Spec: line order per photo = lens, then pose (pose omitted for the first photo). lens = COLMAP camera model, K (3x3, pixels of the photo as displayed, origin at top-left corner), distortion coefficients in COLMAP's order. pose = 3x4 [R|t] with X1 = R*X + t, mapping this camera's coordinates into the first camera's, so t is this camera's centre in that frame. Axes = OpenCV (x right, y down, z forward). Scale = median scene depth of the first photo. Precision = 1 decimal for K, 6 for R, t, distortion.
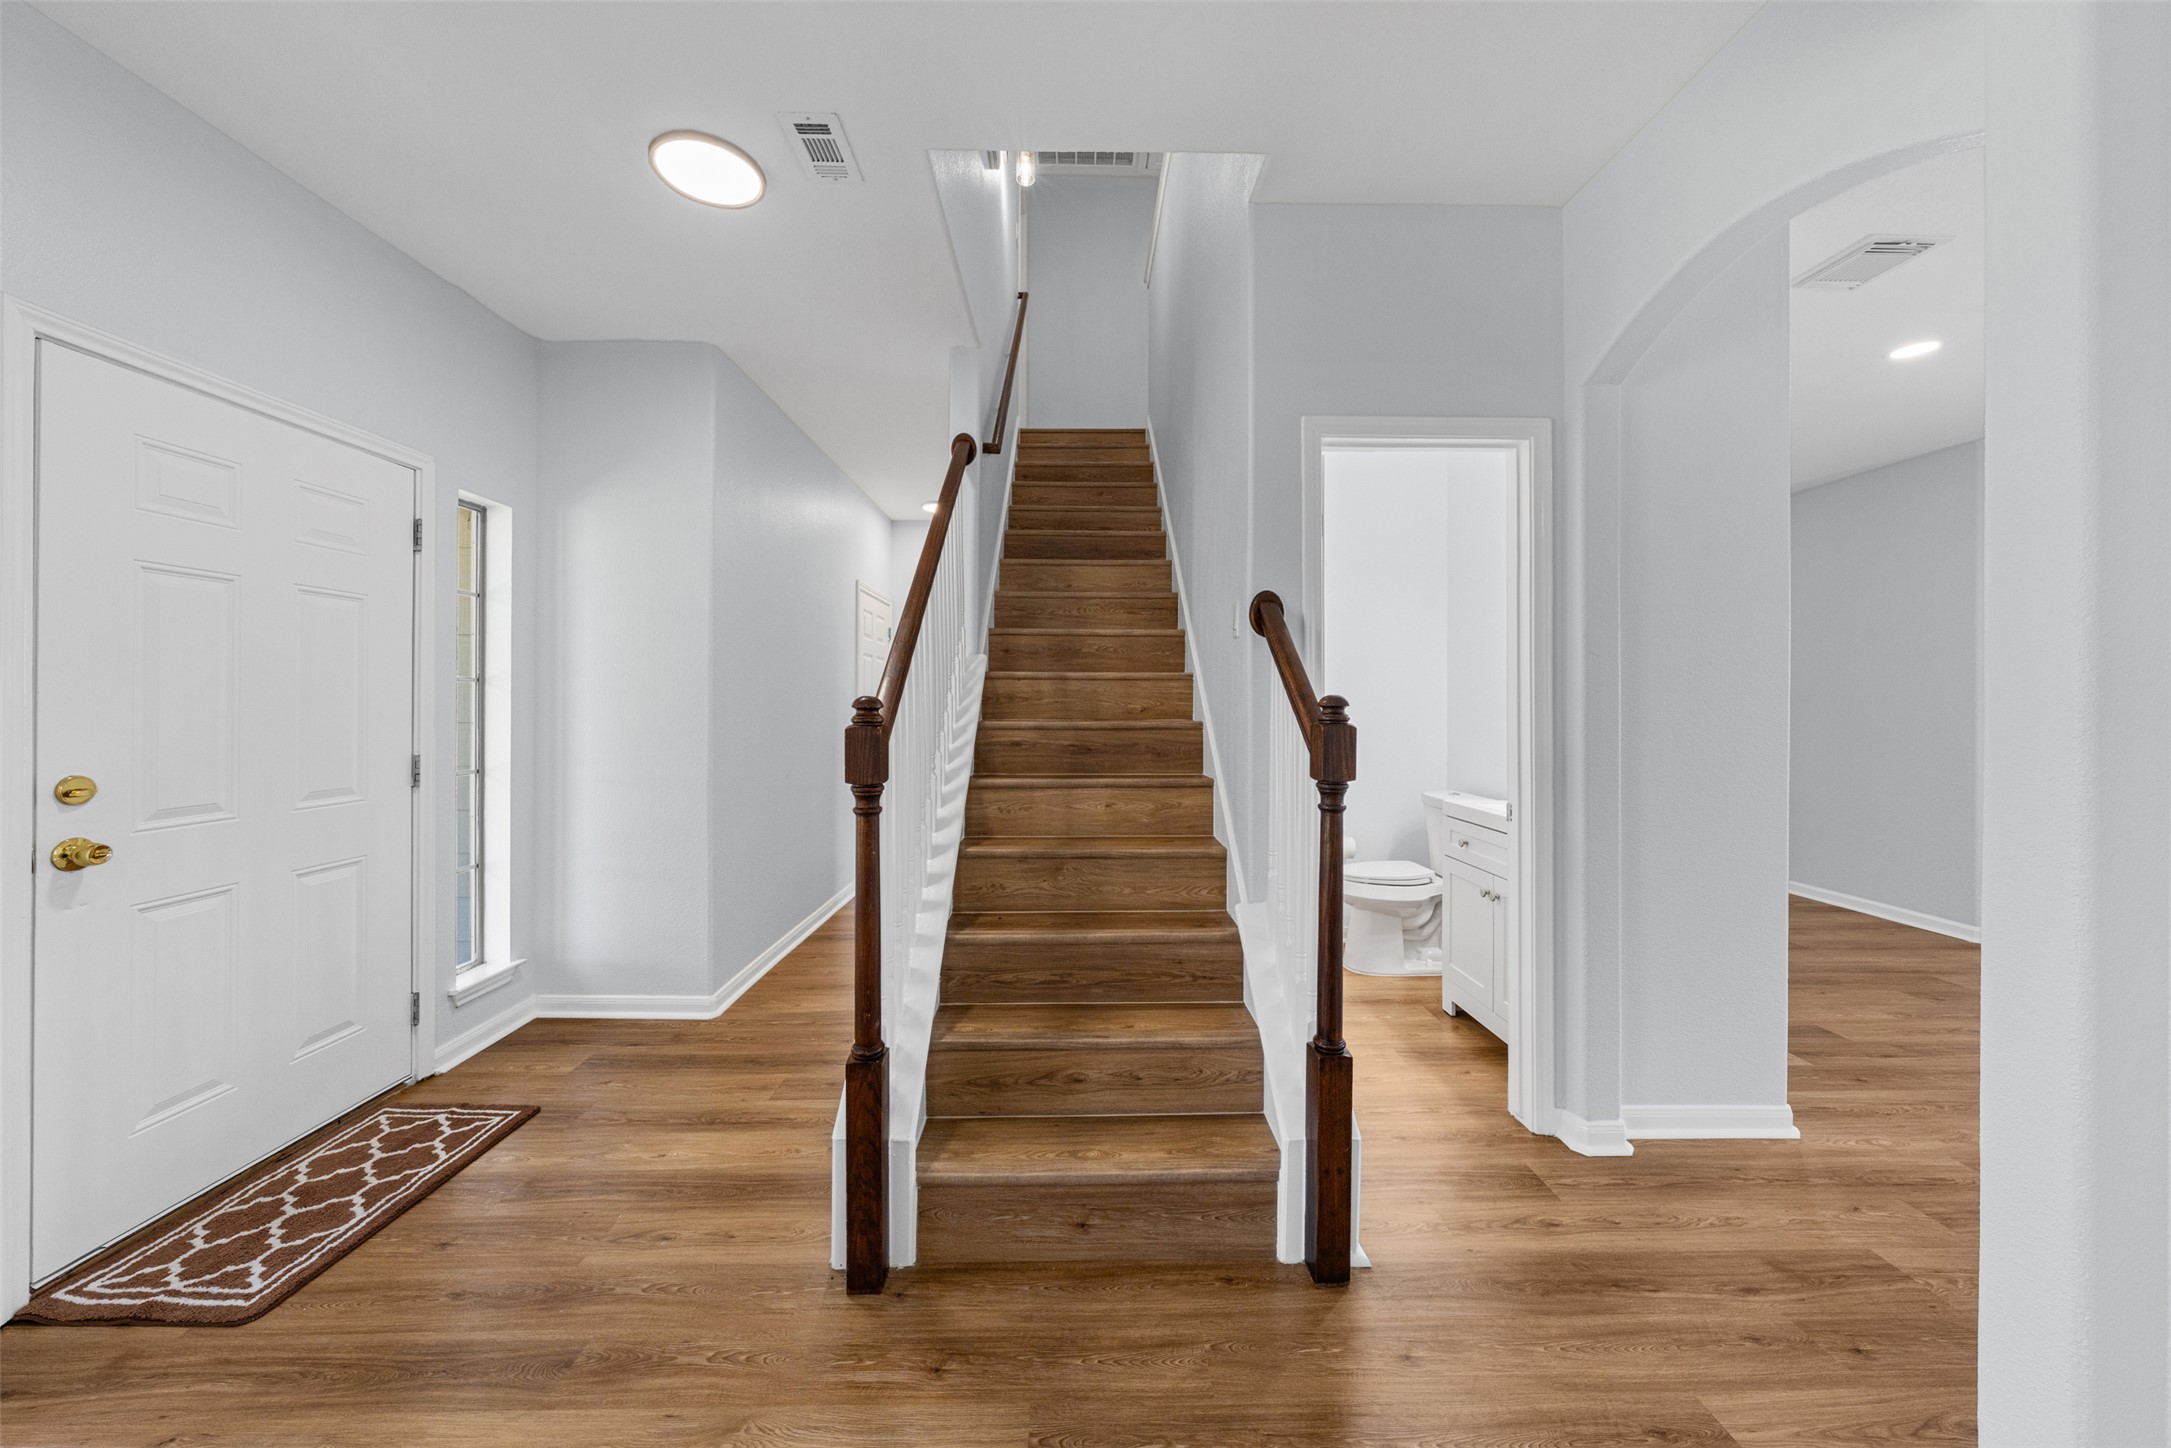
lens RADIAL K [[740.1, 0, 1091.3], [0, 740.1, 706.6], [0, 0, 1]] dist [-0.000948, -0.000085]
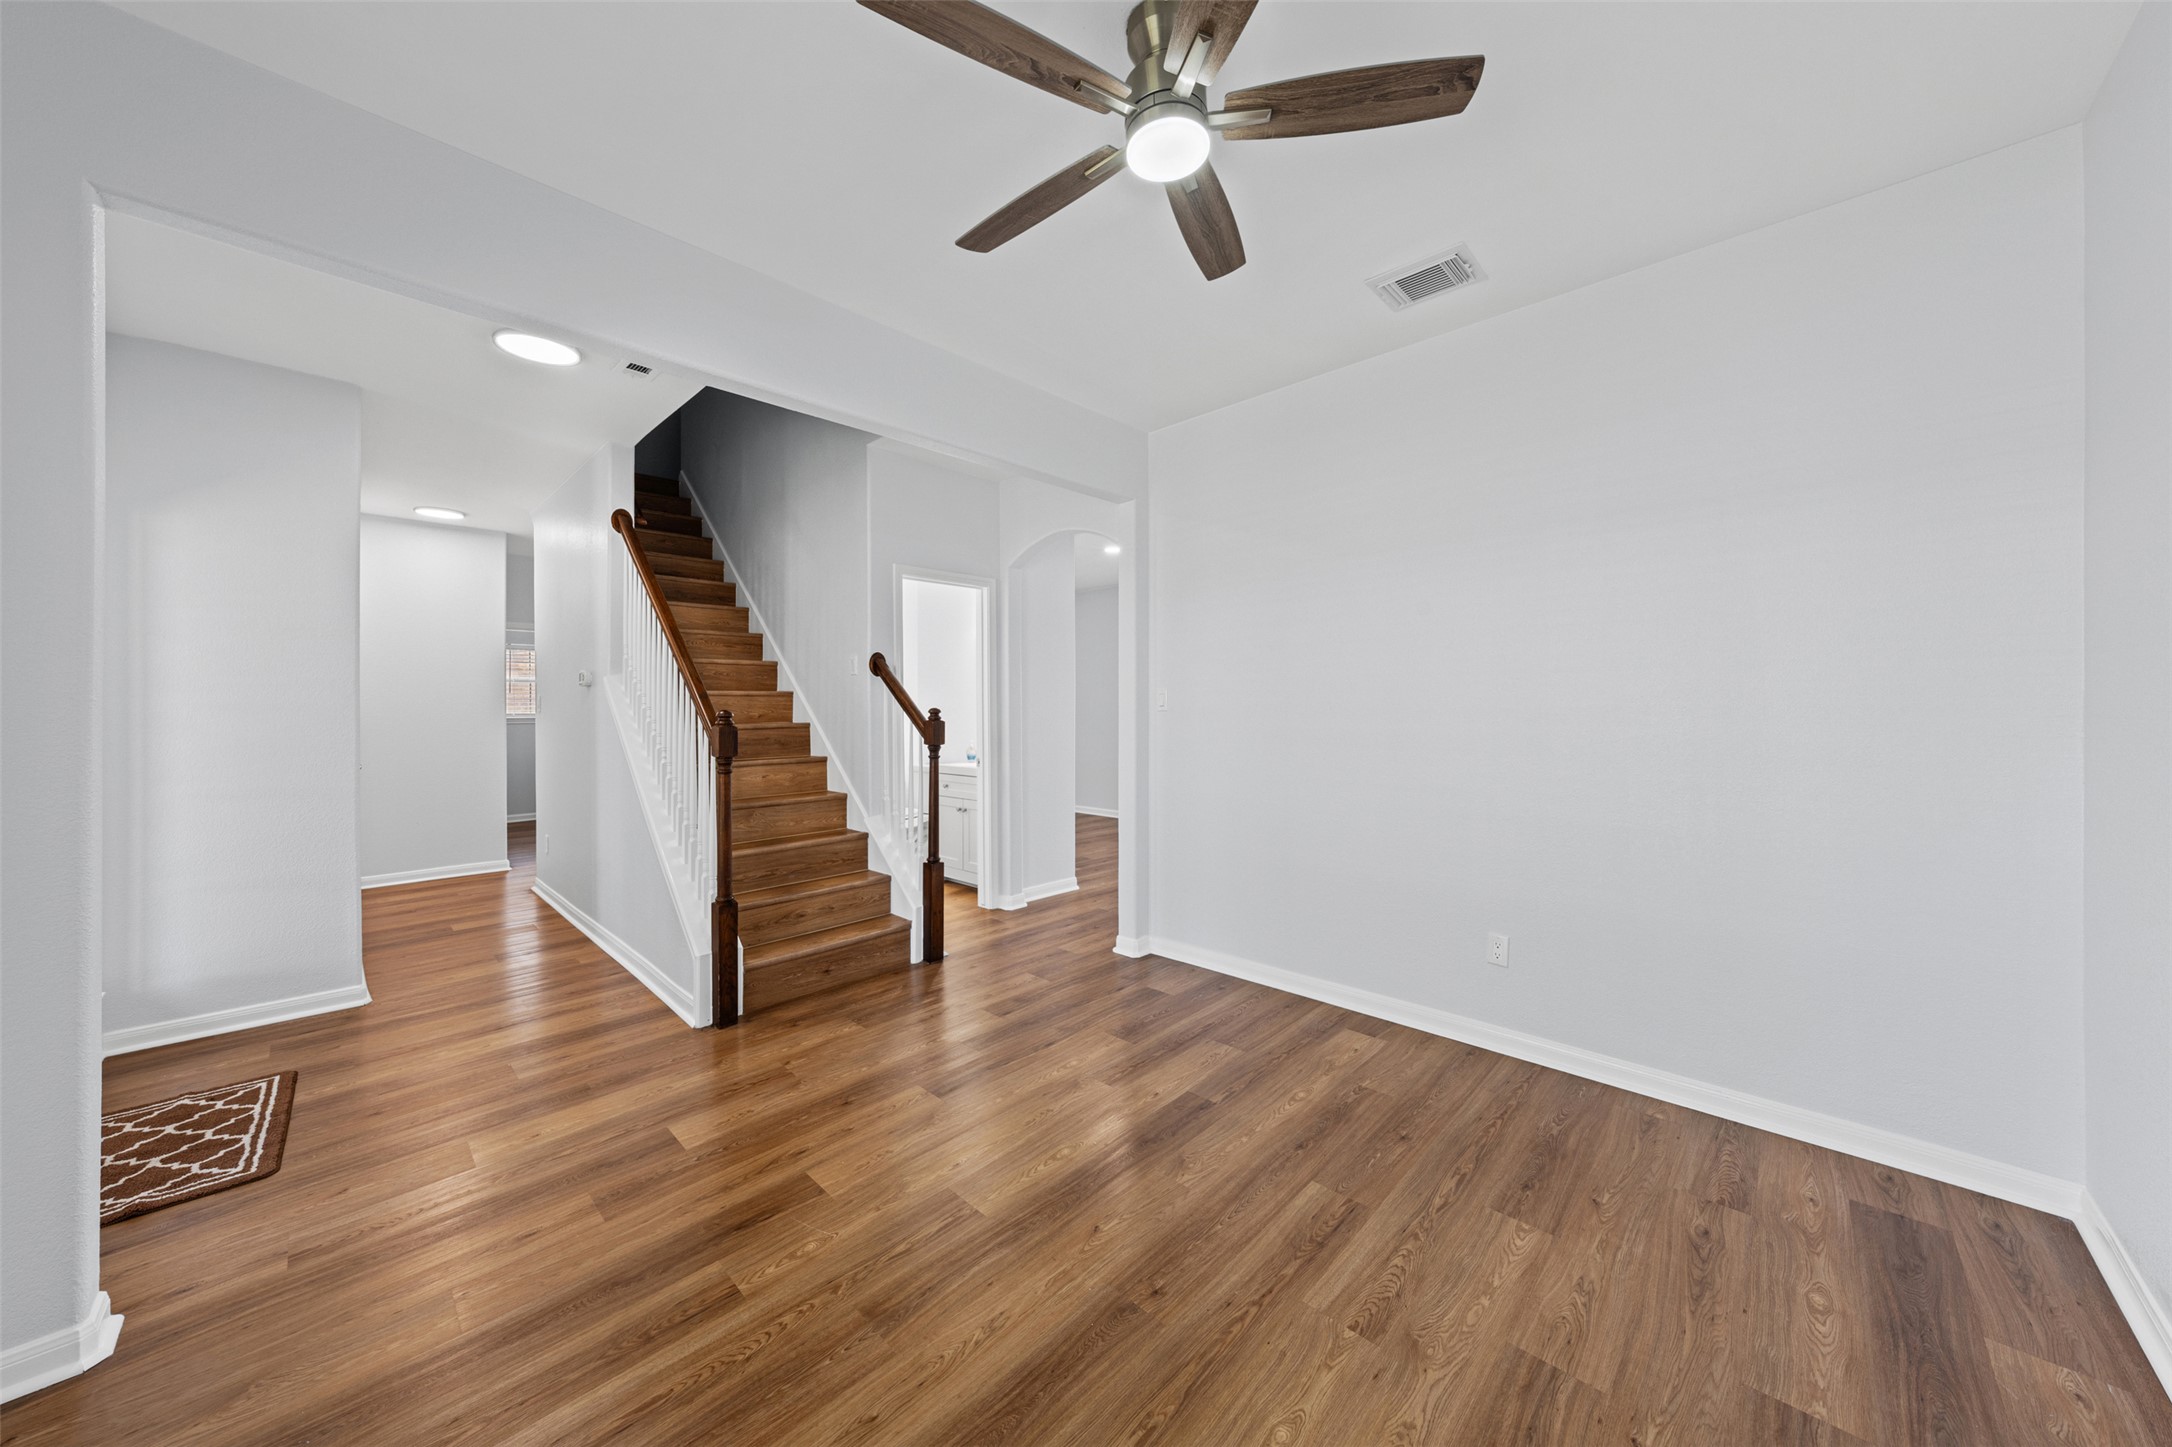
lens RADIAL K [[740.5, 0, 1091.8], [0, 740.5, 706.1], [0, 0, 1]] dist [-0.000948, -0.000085]
pose [[0.701222, -0.005489, 0.712922, -0.827232], [0.009483, 0.999954, -0.001629, -0.011337], [-0.712880, 0.007903, 0.701241, -0.825008]]
